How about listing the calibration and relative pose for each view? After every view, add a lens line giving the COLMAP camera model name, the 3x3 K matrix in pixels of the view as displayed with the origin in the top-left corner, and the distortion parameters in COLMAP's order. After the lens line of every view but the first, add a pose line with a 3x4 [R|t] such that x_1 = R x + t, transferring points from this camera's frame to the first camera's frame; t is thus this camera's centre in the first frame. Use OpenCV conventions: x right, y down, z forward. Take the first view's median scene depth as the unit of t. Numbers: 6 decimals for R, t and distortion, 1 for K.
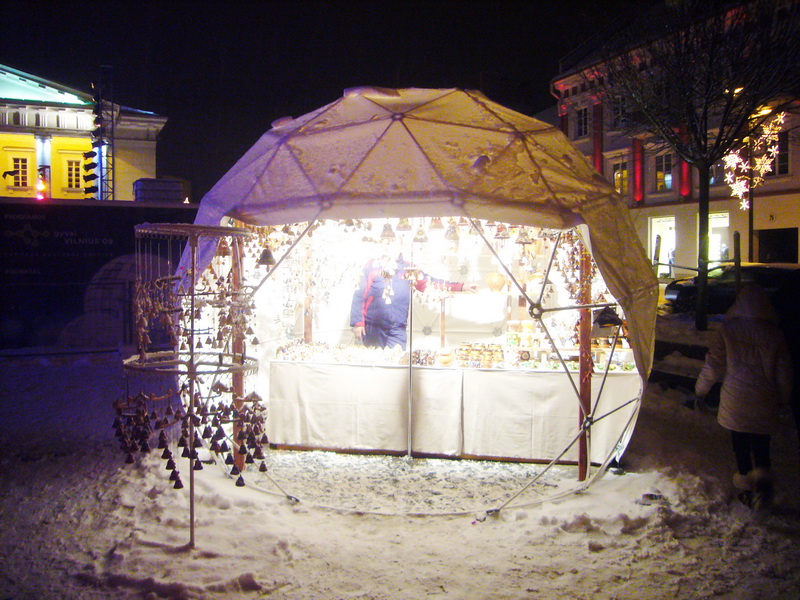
lens RADIAL K [[662.0, 0, 400.0], [0, 662.0, 300.0], [0, 0, 1]] dist [-0.008528, -0.001596]
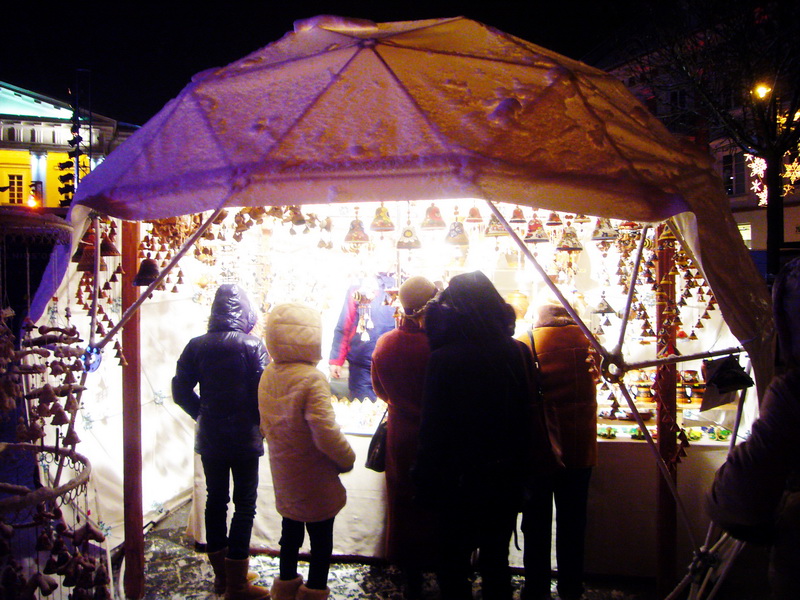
lens RADIAL K [[662.0, 0, 400.0], [0, 662.0, 300.0], [0, 0, 1]] dist [-0.008528, -0.001596]
pose [[0.999961, -0.004692, -0.007423, 0.029677], [0.004503, 0.999672, -0.025224, -0.023015], [0.007539, 0.025189, 0.999654, 0.392293]]
